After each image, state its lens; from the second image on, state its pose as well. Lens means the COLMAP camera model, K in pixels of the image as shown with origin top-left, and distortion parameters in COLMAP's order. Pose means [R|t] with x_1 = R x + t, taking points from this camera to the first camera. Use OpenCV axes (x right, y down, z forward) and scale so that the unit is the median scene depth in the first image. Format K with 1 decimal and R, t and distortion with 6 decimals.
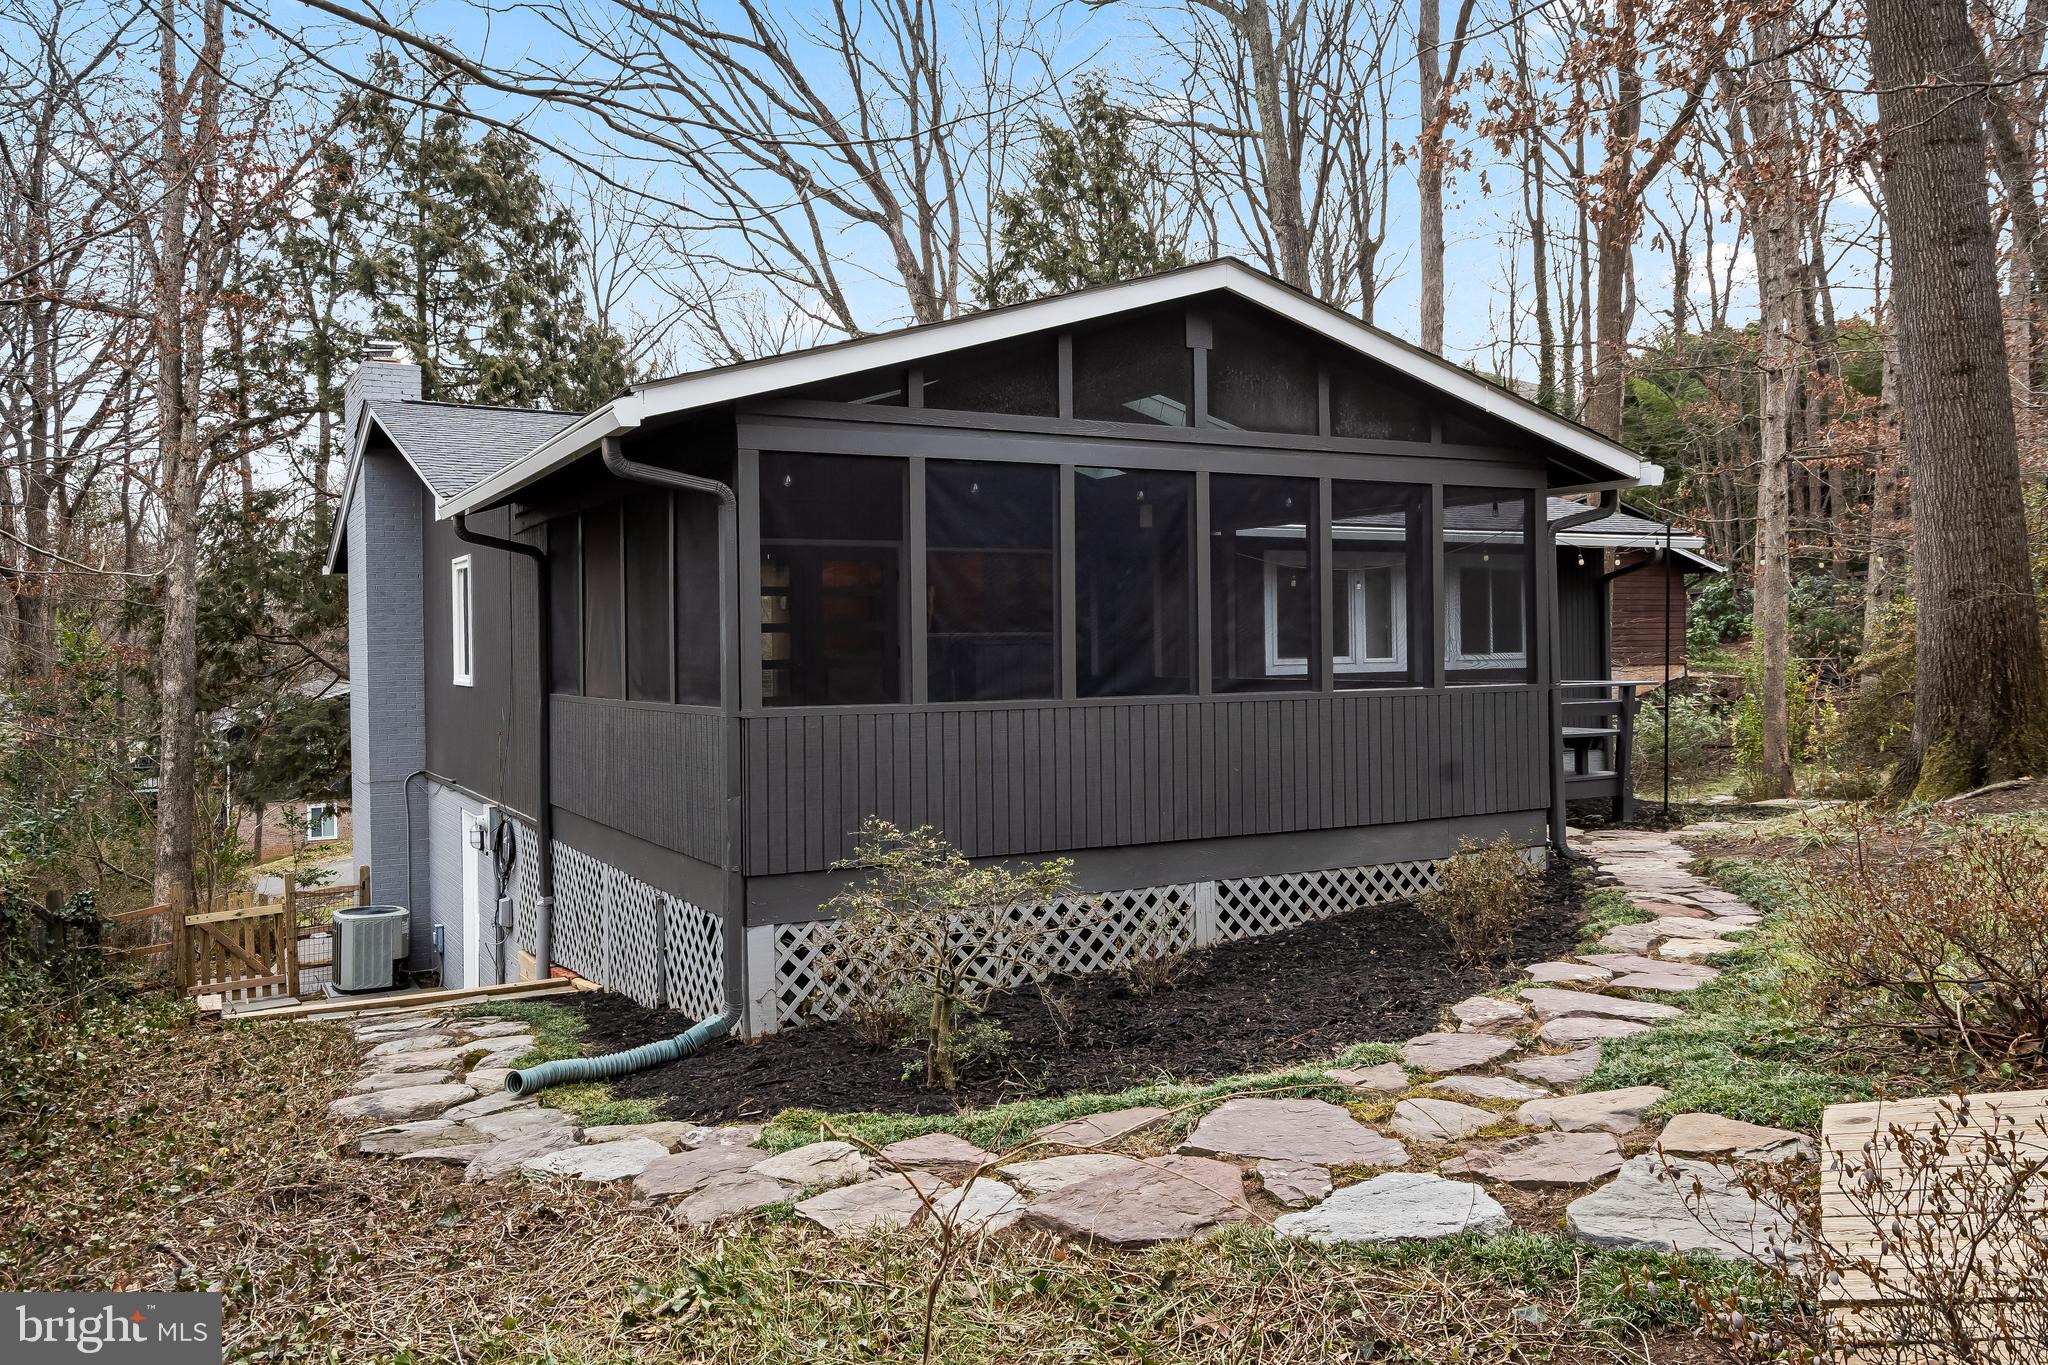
lens RADIAL K [[1554.8, 0, 919.0], [0, 1554.8, 550.0], [0, 0, 1]] dist [-0.002104, -0.000065]
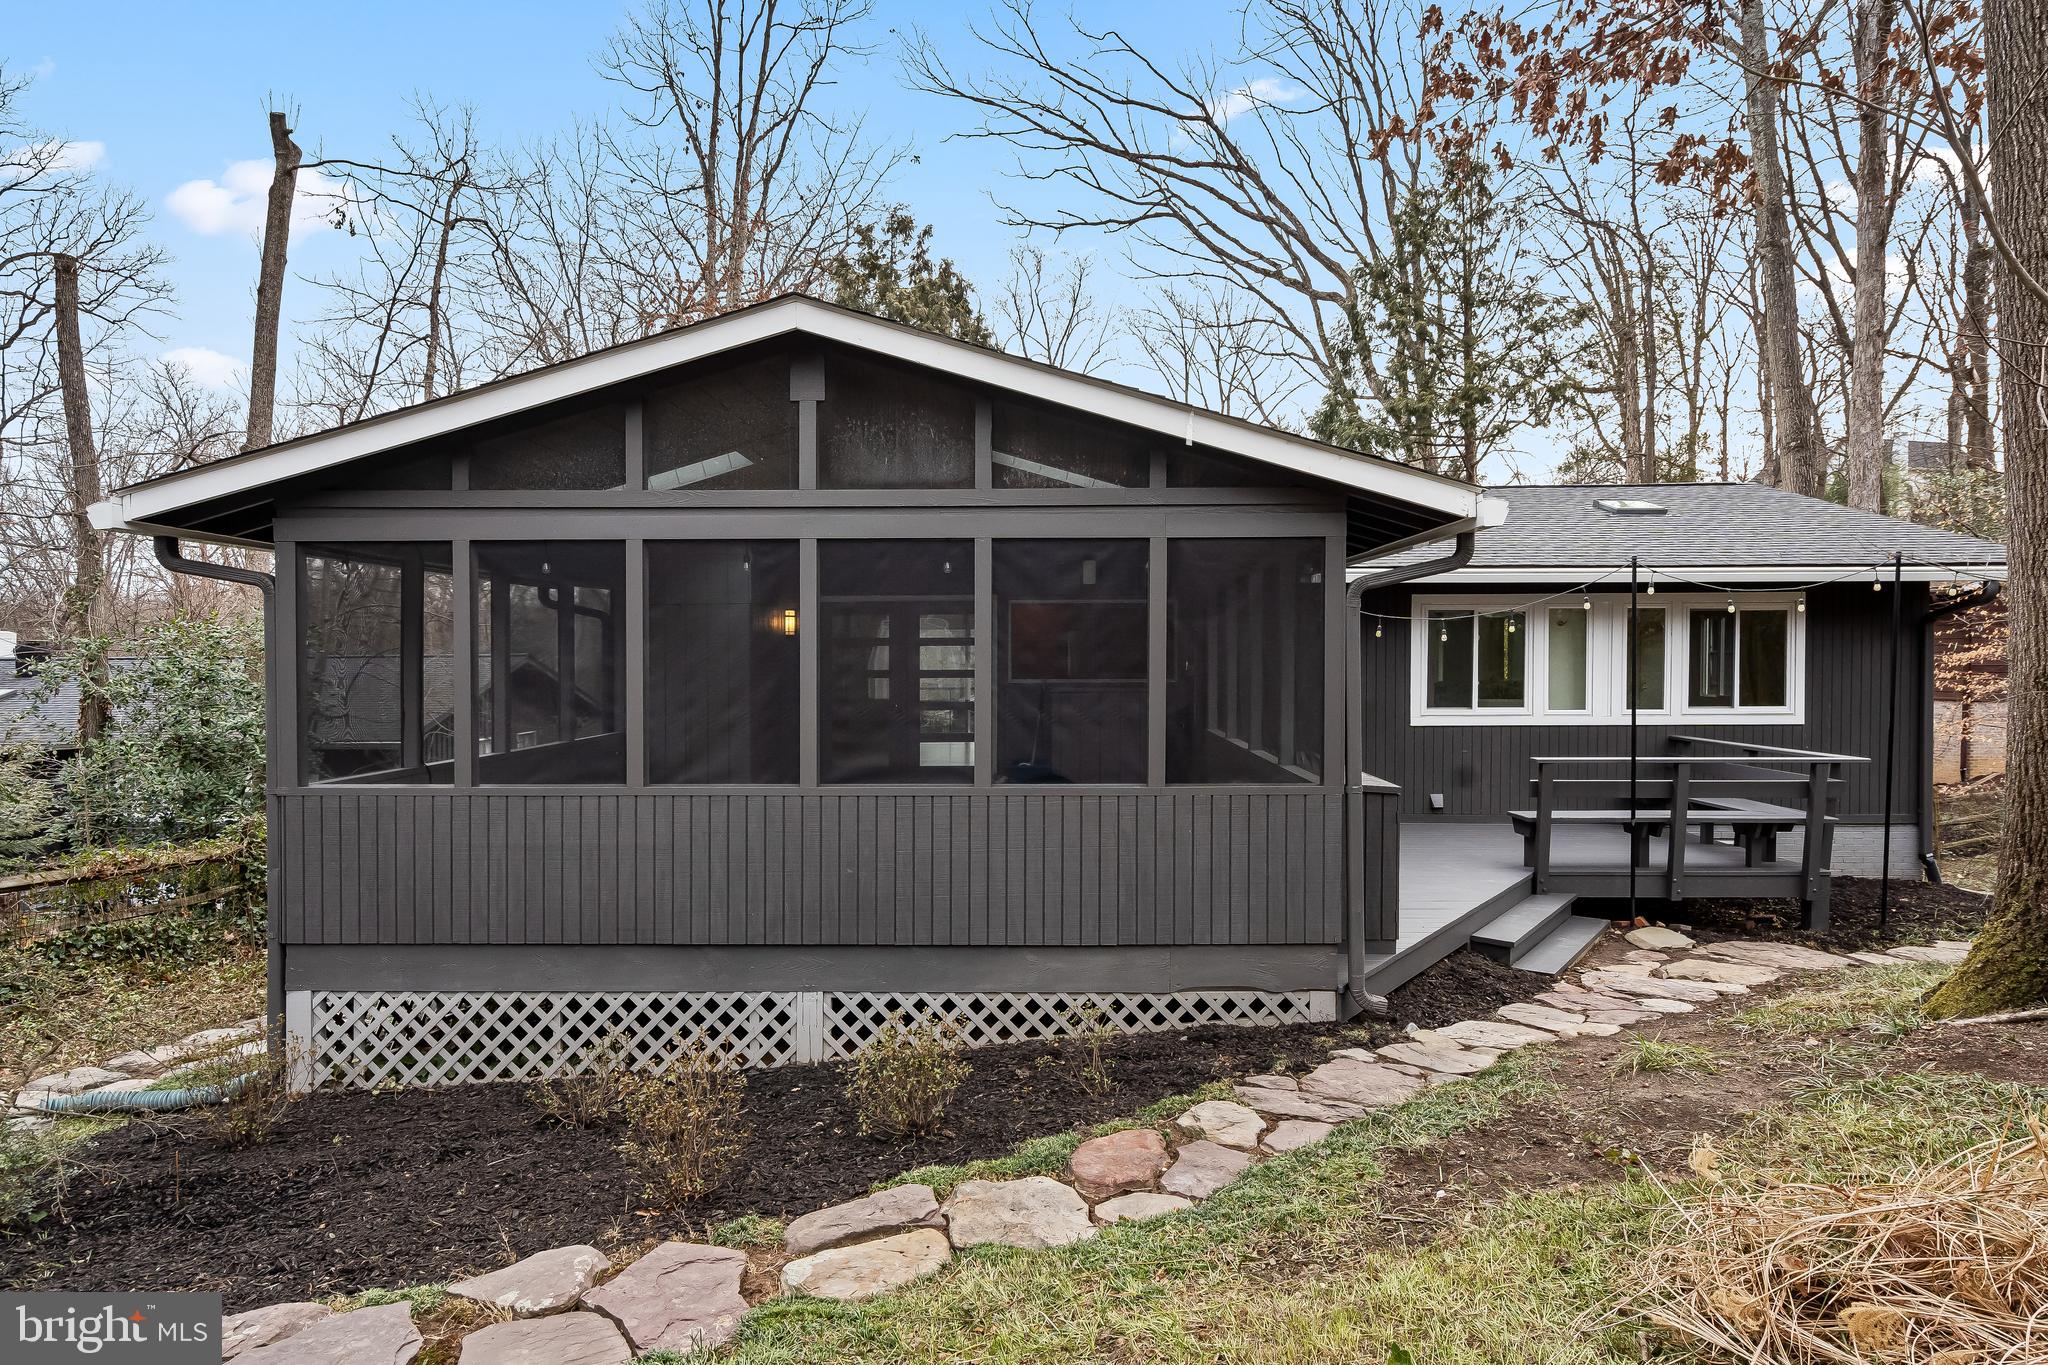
lens RADIAL K [[1138.3, 0, 959.5], [0, 1138.3, 628.1], [0, 0, 1]] dist [0.003148, 0.002472]
pose [[0.879111, -0.000841, -0.476616, 0.565048], [0.021899, 0.999014, 0.038629, -0.022126], [0.476114, -0.044396, 0.878262, 0.456615]]
